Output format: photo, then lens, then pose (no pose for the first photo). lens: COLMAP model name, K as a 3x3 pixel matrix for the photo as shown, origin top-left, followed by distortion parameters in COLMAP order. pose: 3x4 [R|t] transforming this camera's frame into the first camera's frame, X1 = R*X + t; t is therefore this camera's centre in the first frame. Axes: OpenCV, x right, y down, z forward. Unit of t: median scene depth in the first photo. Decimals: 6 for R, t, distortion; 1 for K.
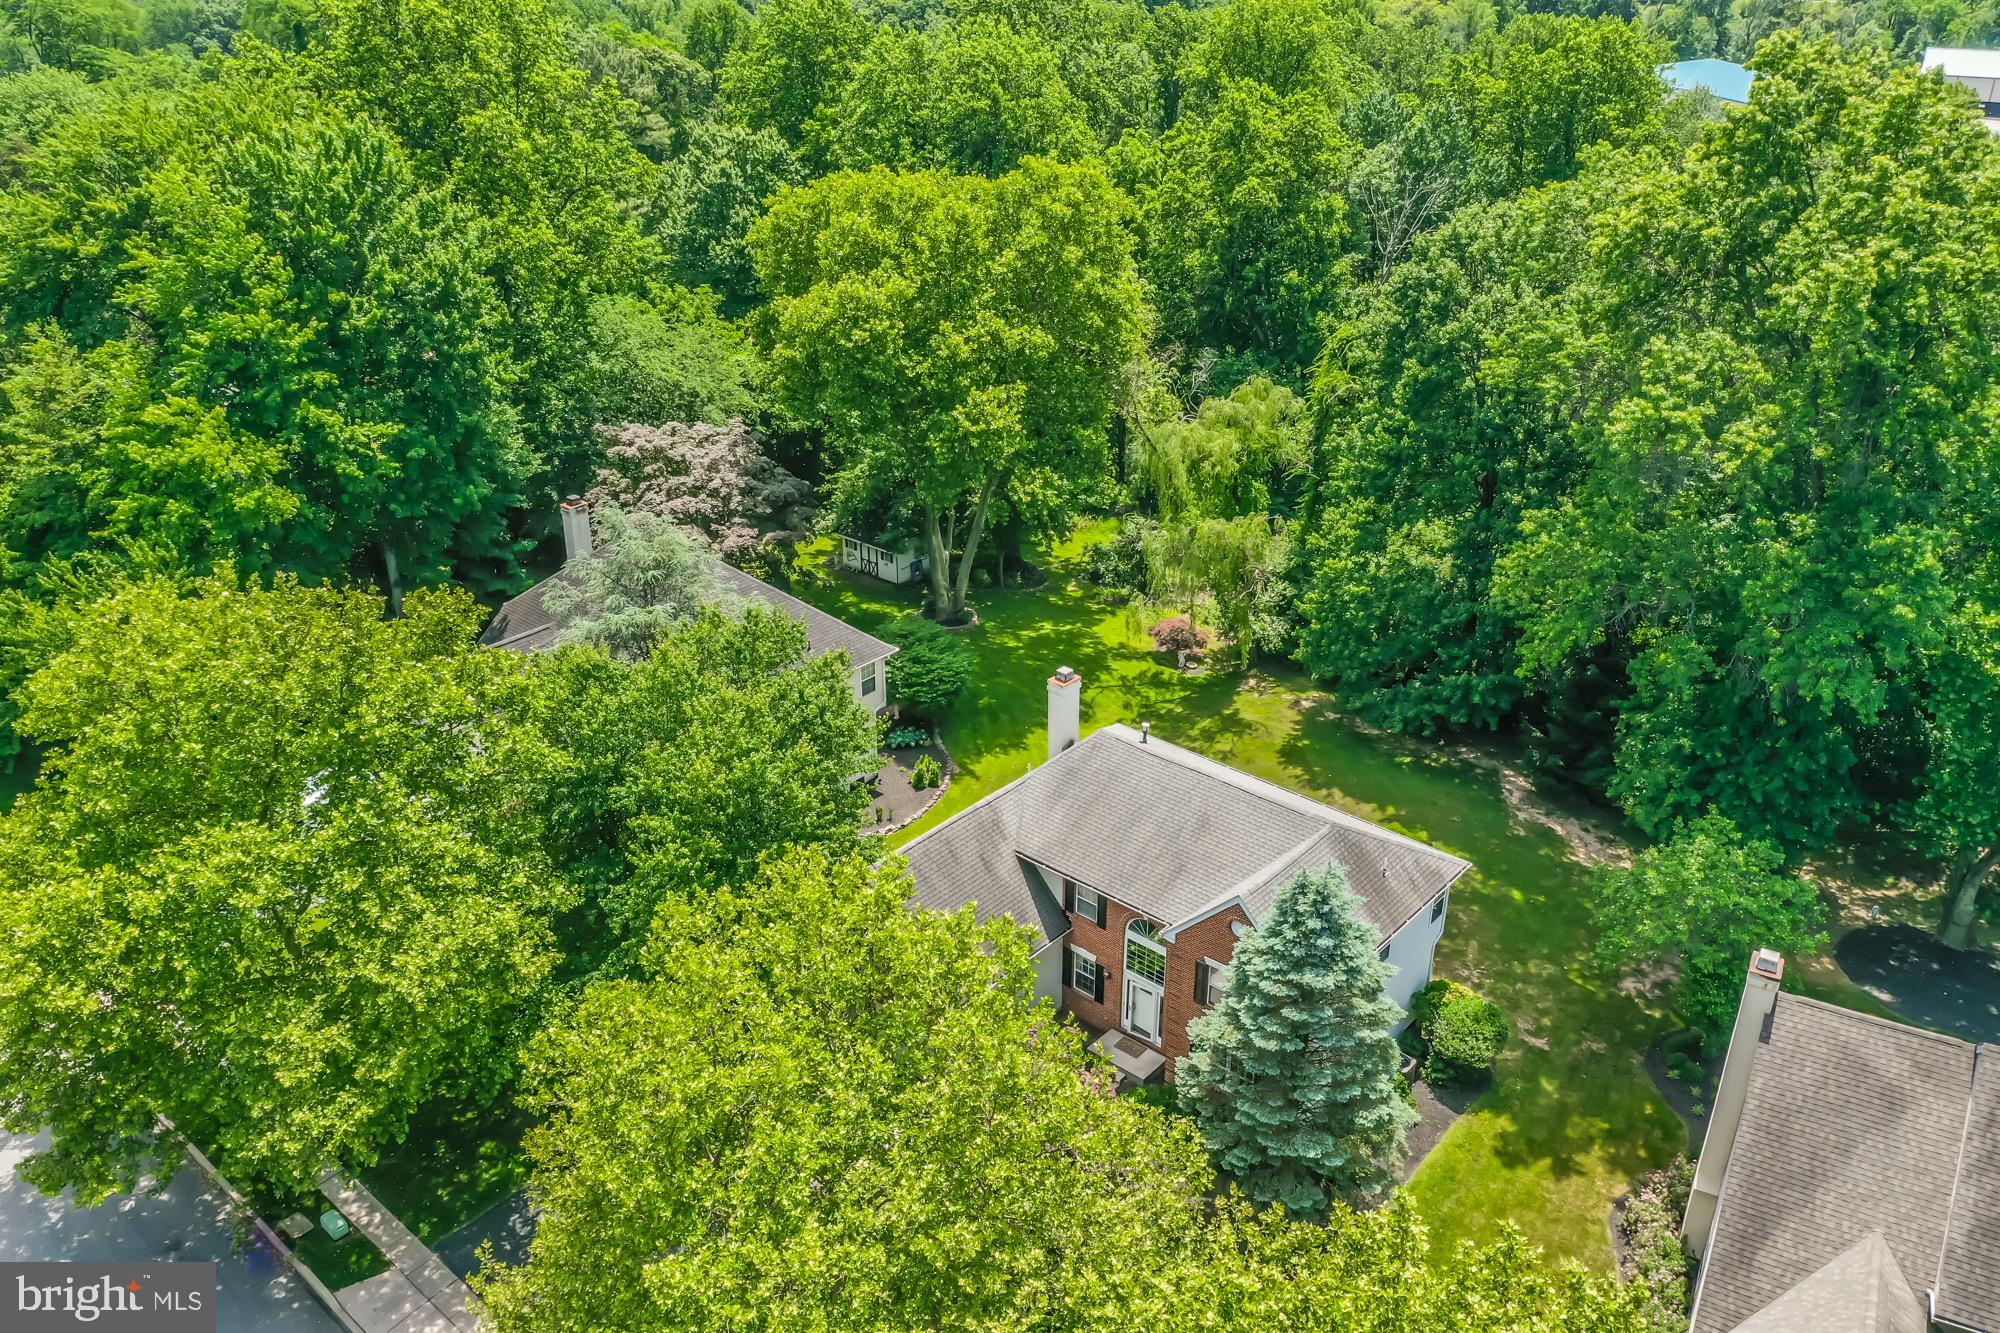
lens RADIAL K [[1586.2, 0, 996.5], [0, 1586.2, 656.7], [0, 0, 1]] dist [-0.007350, -0.016487]
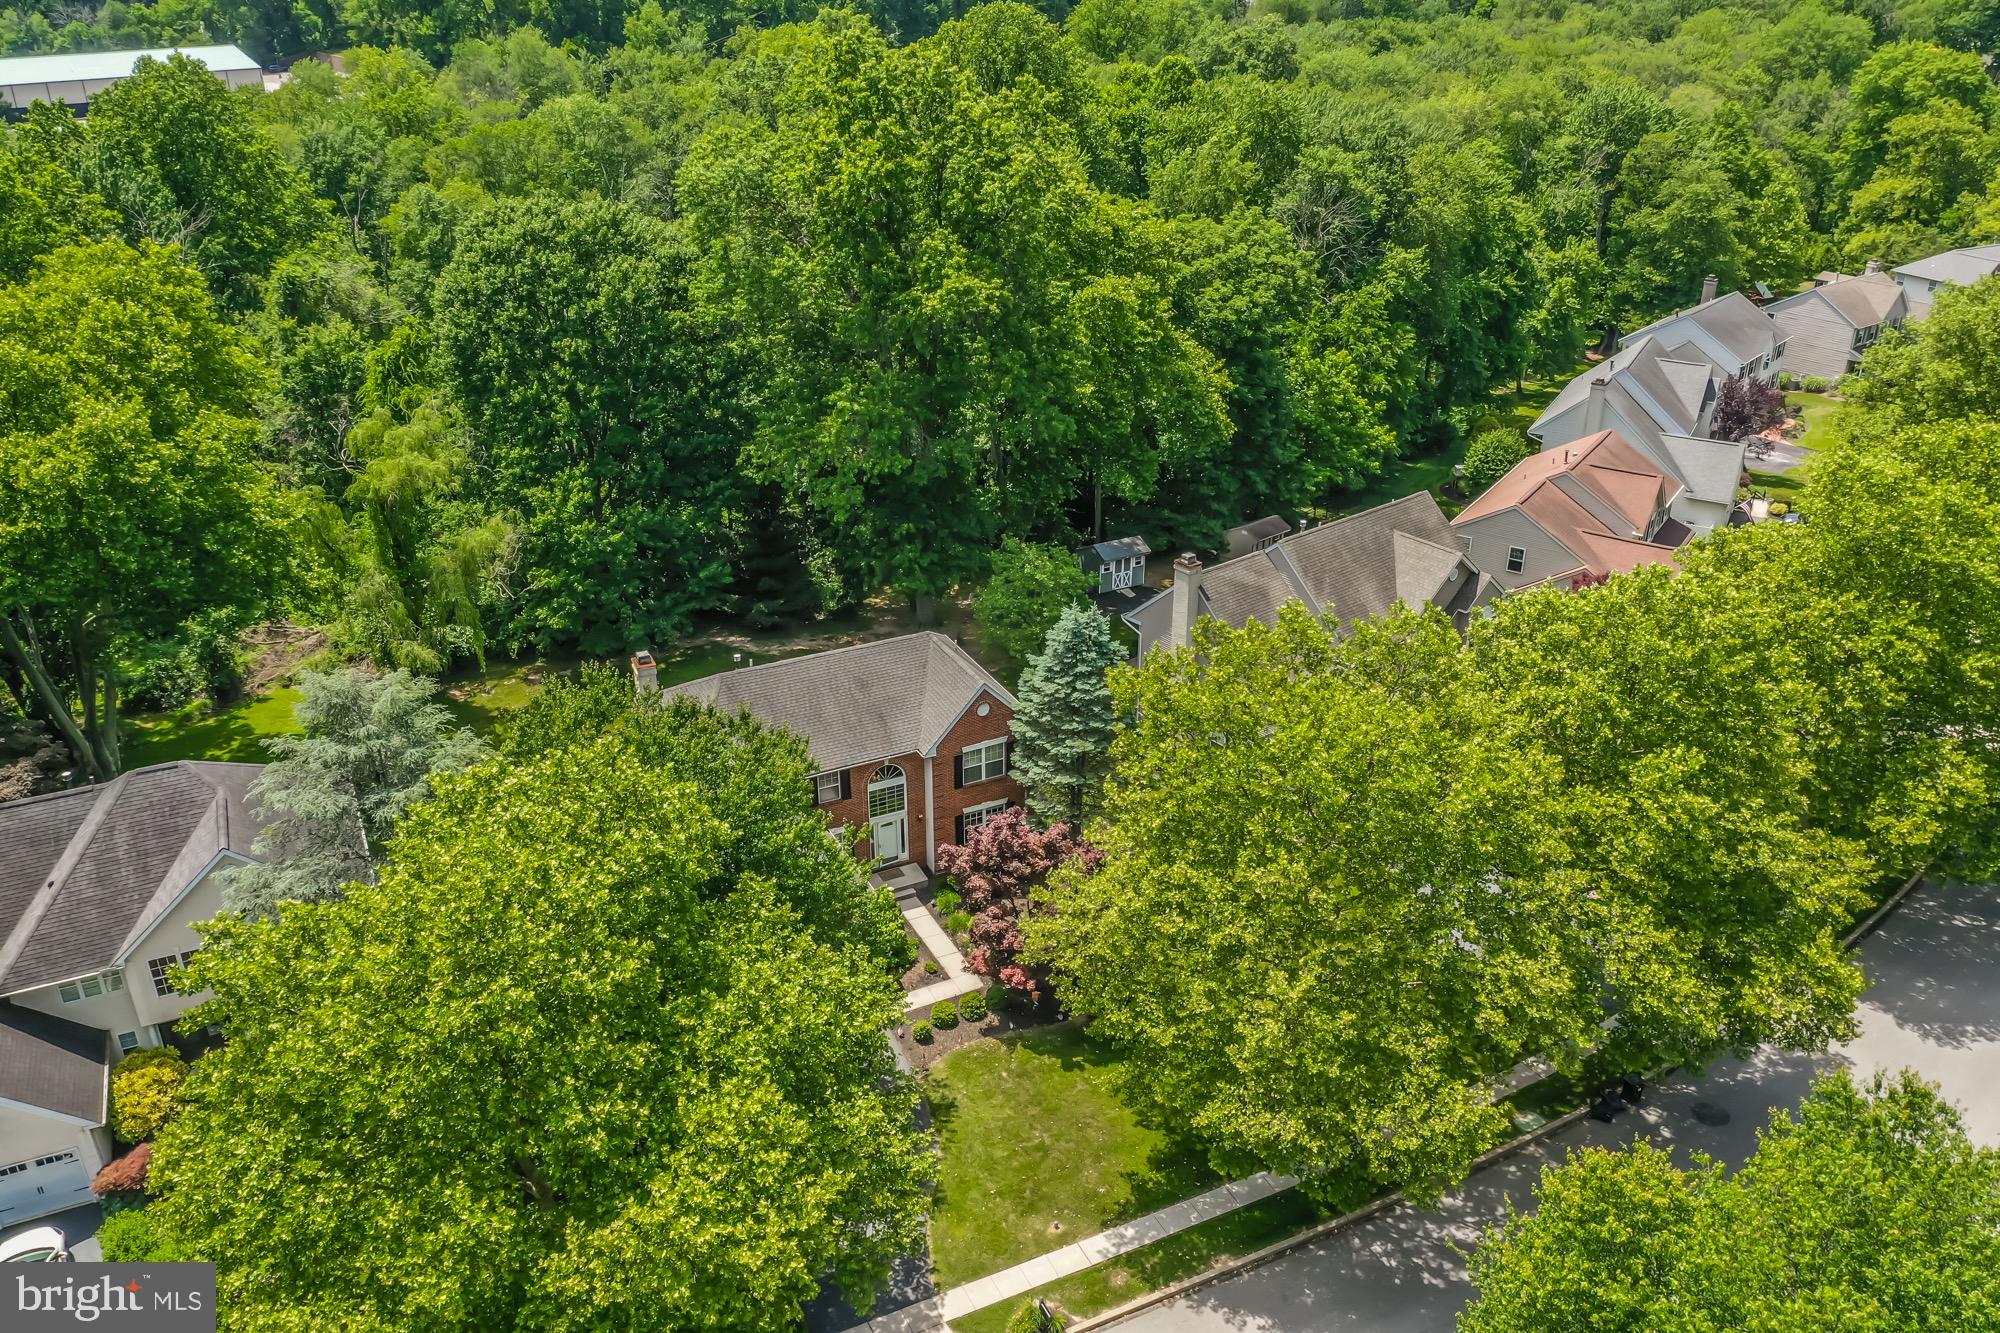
lens RADIAL K [[1586.2, 0, 996.5], [0, 1586.2, 656.7], [0, 0, 1]] dist [-0.007350, -0.016487]
pose [[0.373838, -0.399260, 0.837160, -0.665008], [0.401468, 0.883323, 0.241999, -0.132951], [-0.836103, 0.245625, 0.490510, 0.217757]]
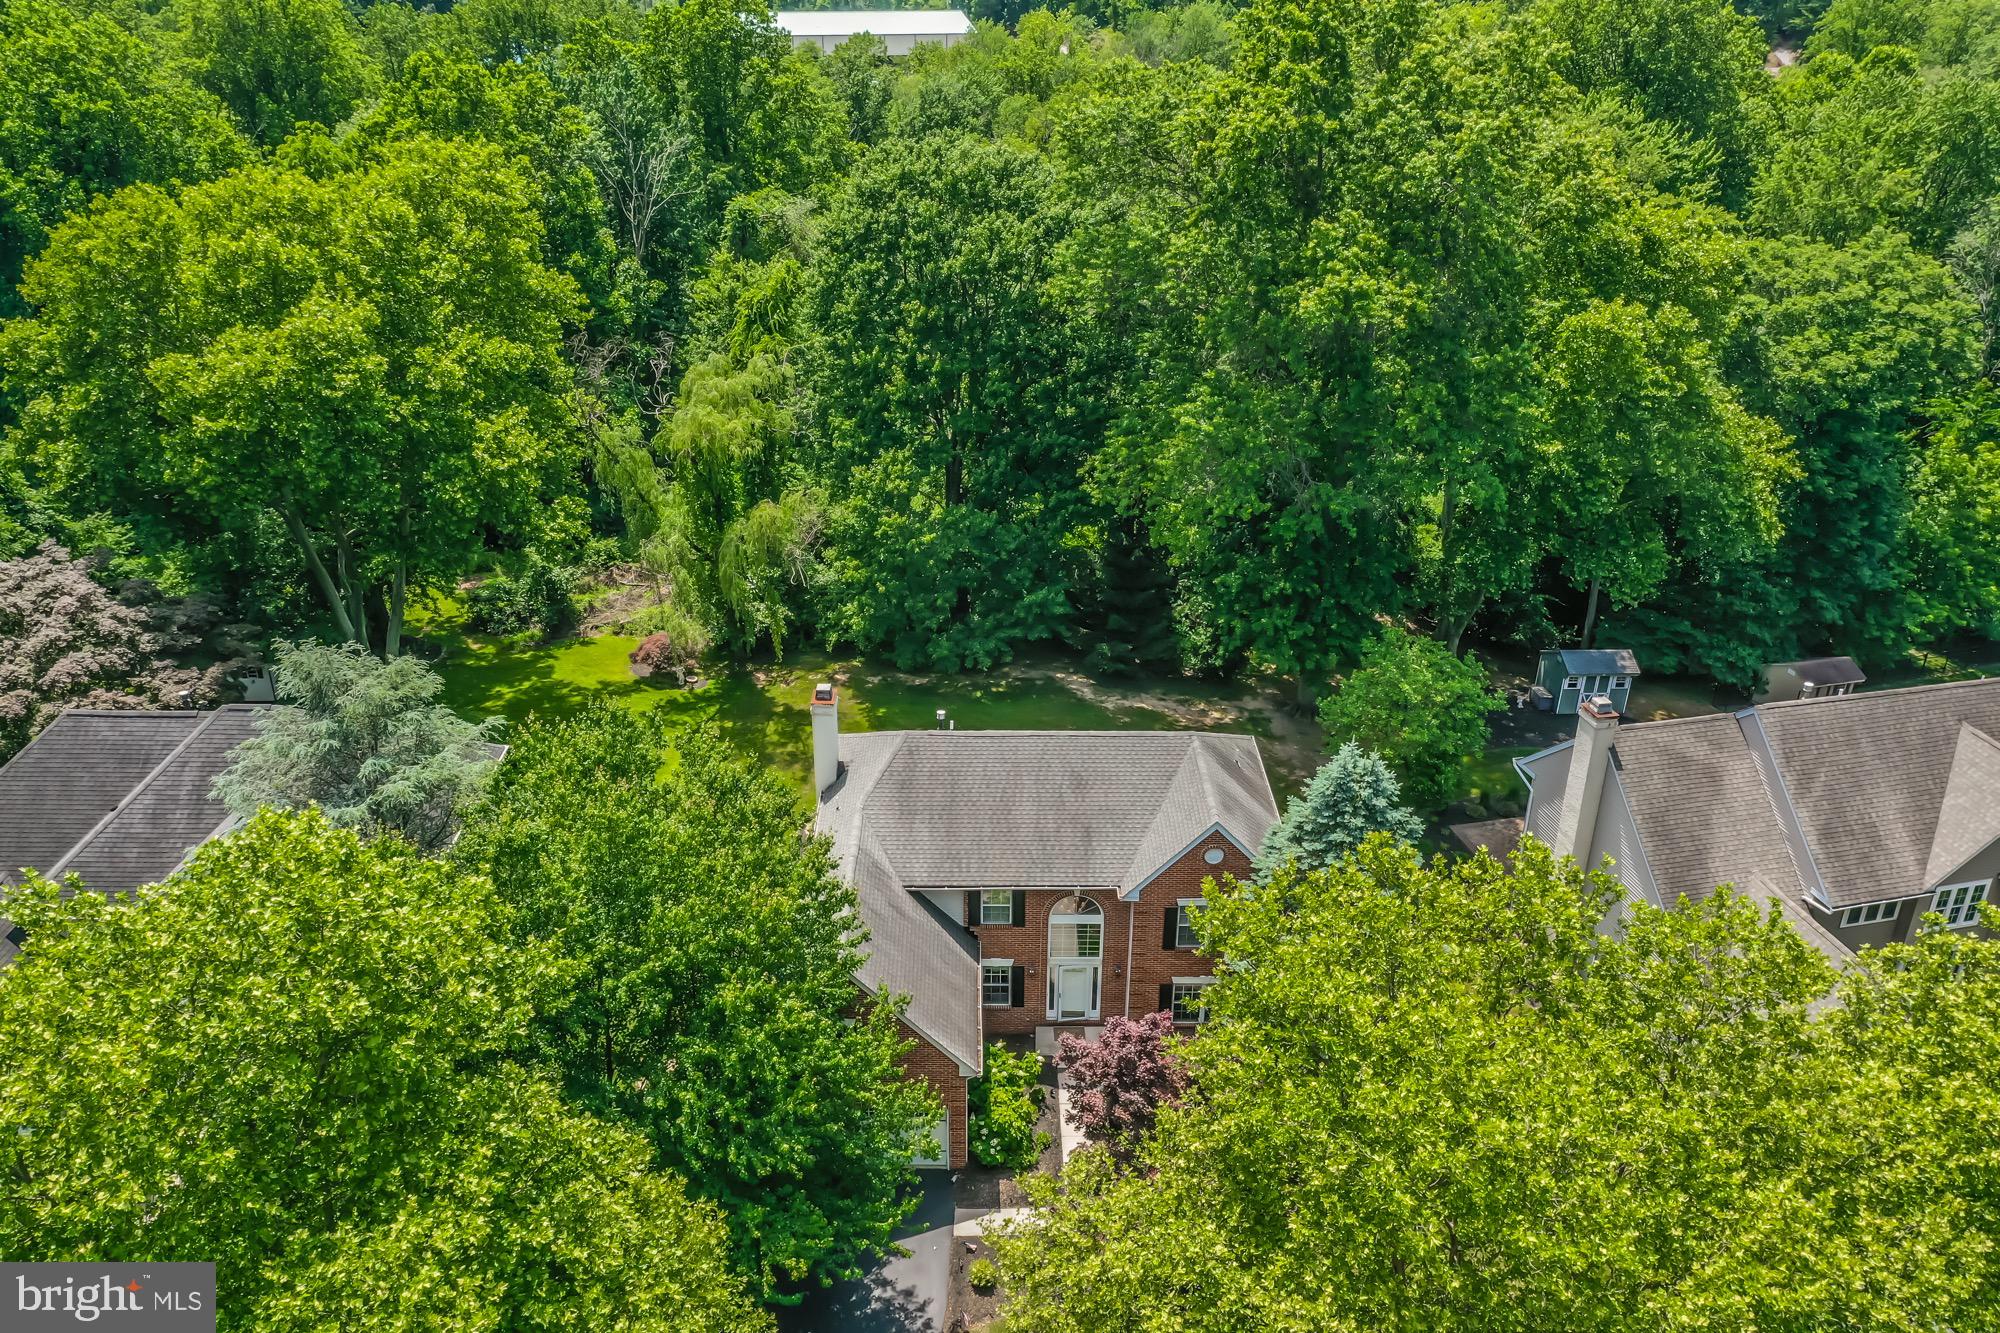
lens RADIAL K [[1586.2, 0, 996.5], [0, 1586.2, 656.7], [0, 0, 1]] dist [-0.007350, -0.016487]
pose [[0.739900, -0.285031, 0.609348, -0.359000], [0.282630, 0.953692, 0.102919, -0.061152], [-0.610465, 0.096070, 0.786195, 0.200831]]
